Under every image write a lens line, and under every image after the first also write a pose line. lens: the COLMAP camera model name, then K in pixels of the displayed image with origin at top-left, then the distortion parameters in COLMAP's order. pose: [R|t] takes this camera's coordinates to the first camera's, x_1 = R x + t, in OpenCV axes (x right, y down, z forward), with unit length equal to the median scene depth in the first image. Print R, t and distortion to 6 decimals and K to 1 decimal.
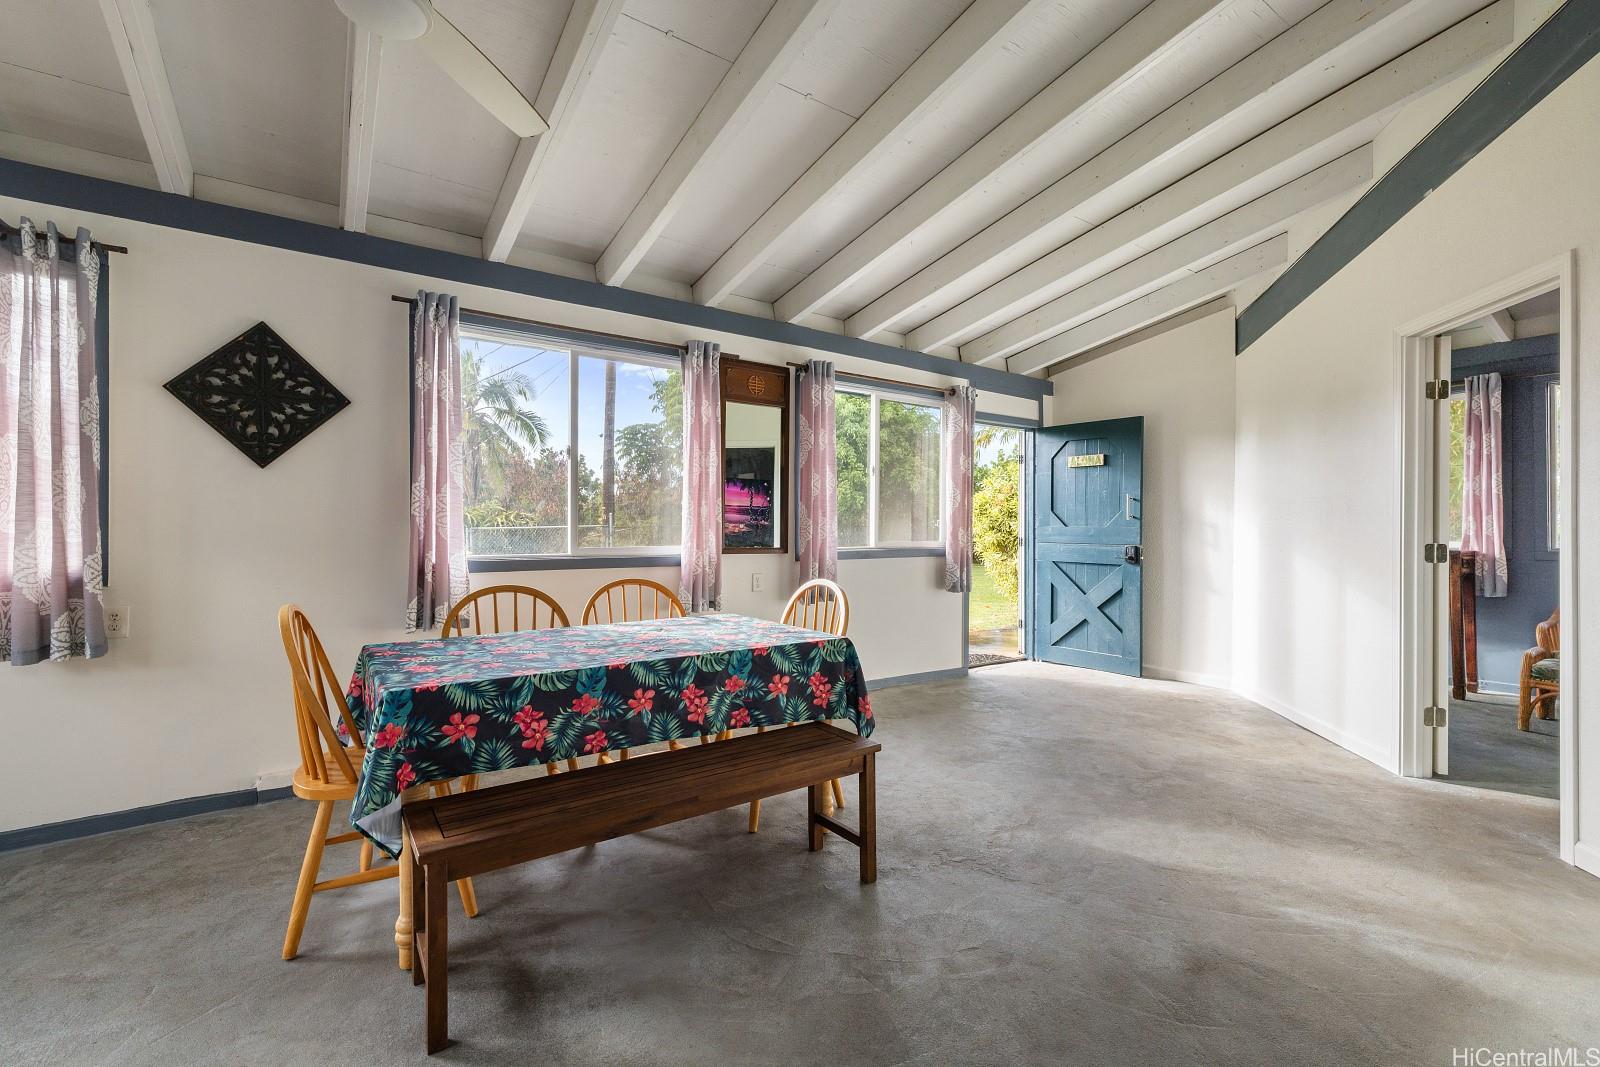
lens RADIAL K [[690.3, 0, 800.0], [0, 690.3, 533.5], [0, 0, 1]] dist [0.001211, 0.000097]
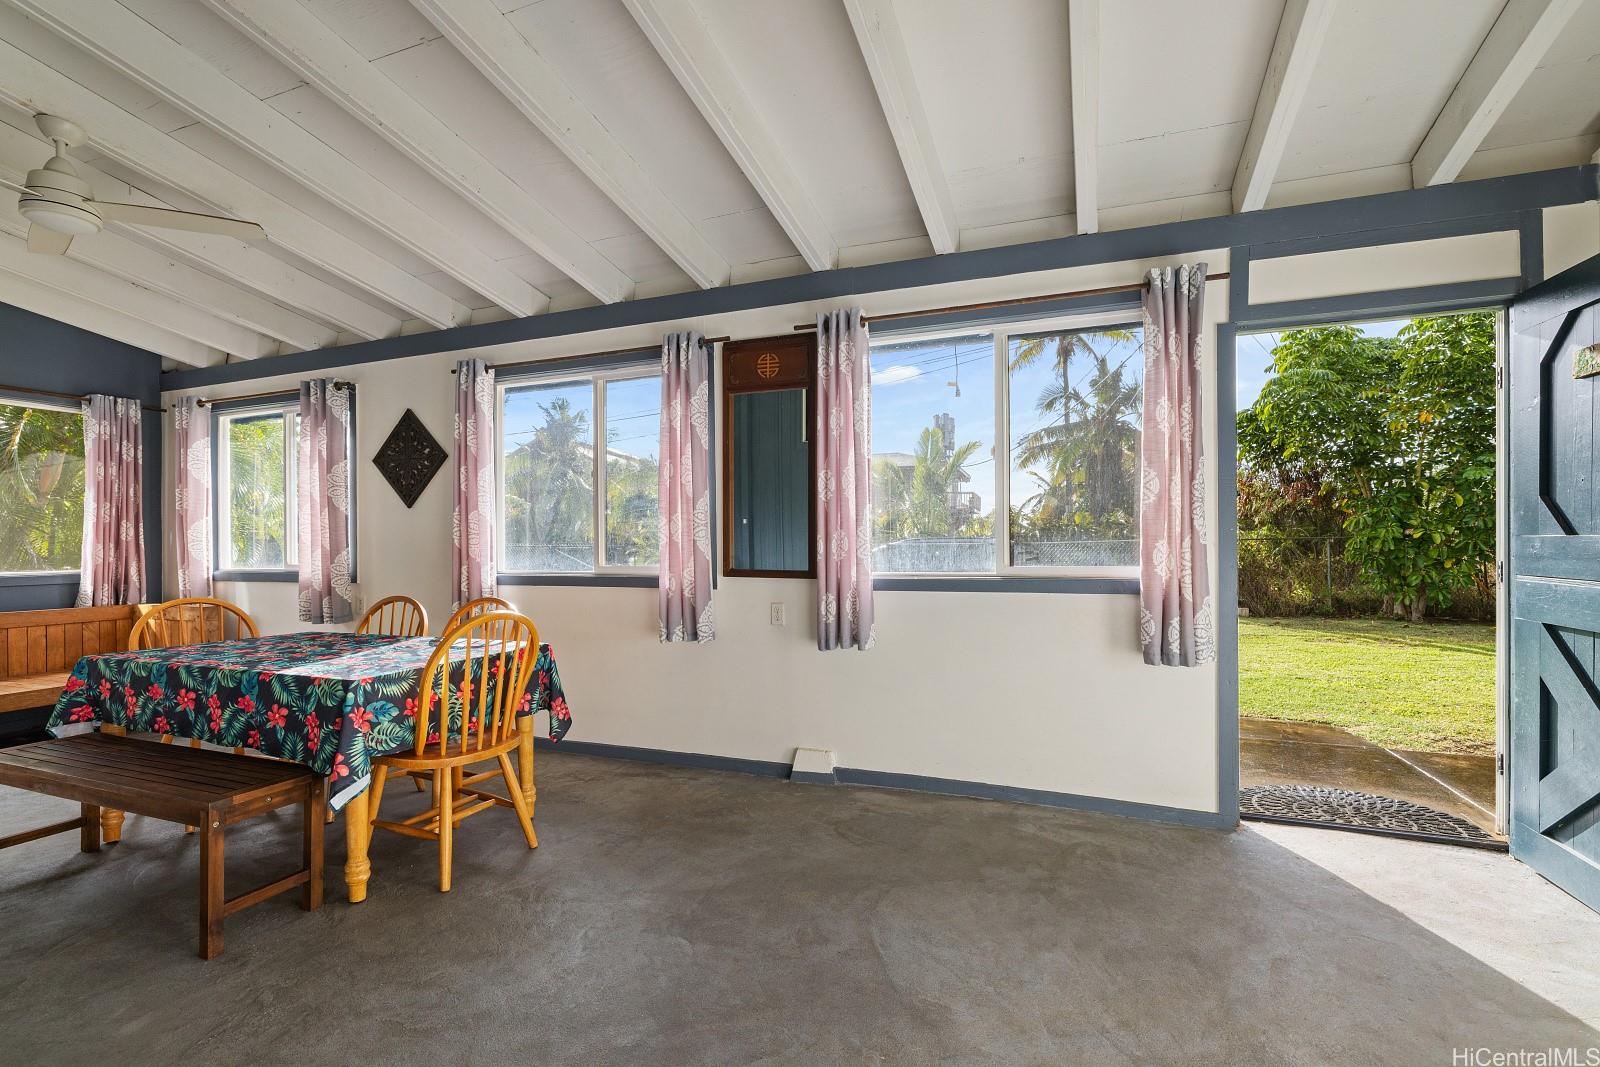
lens RADIAL K [[713.1, 0, 810.1], [0, 713.1, 551.5], [0, 0, 1]] dist [-0.000229, 0.000704]
pose [[0.553587, 0.004137, -0.832781, 0.613665], [0.002761, 0.999973, 0.006803, -0.005750], [0.832787, -0.006065, 0.553560, 0.549461]]
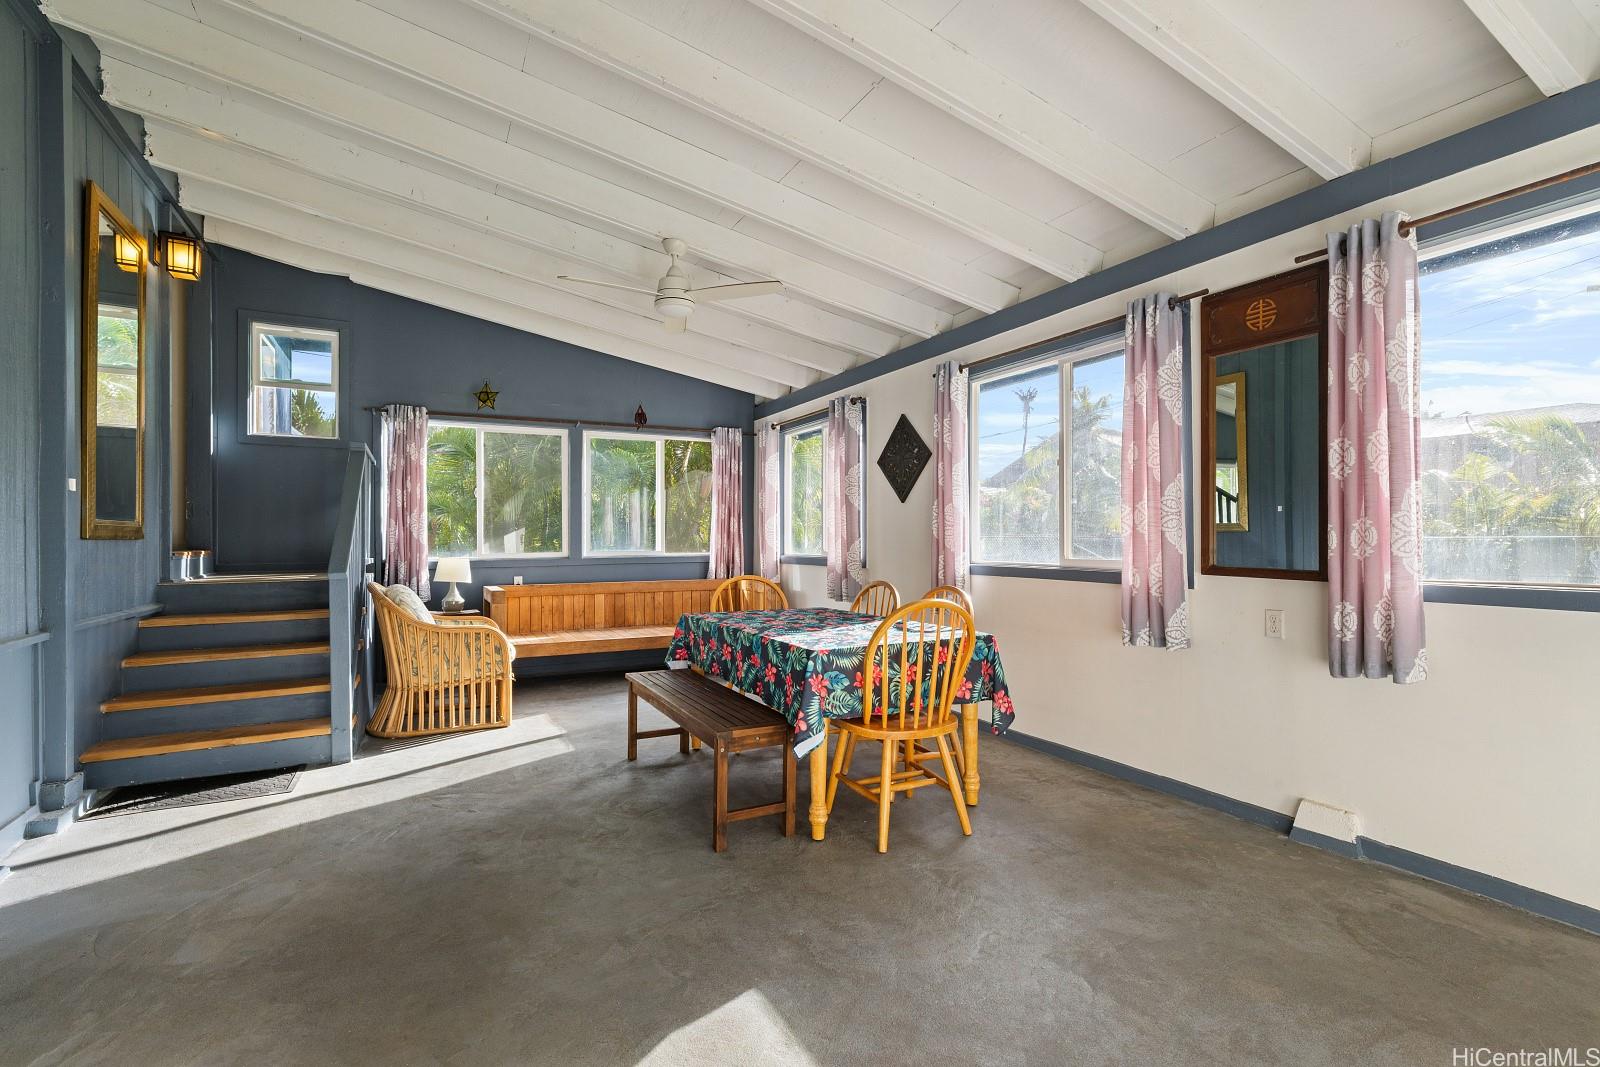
lens RADIAL K [[724.0, 0, 818.1], [0, 724.0, 537.0], [0, 0, 1]] dist [-0.001375, 0.000795]
pose [[-0.110178, -0.001261, -0.993911, 0.614490], [-0.002927, 0.999995, -0.000944, -0.006106], [0.993908, 0.002805, -0.110181, 0.625797]]
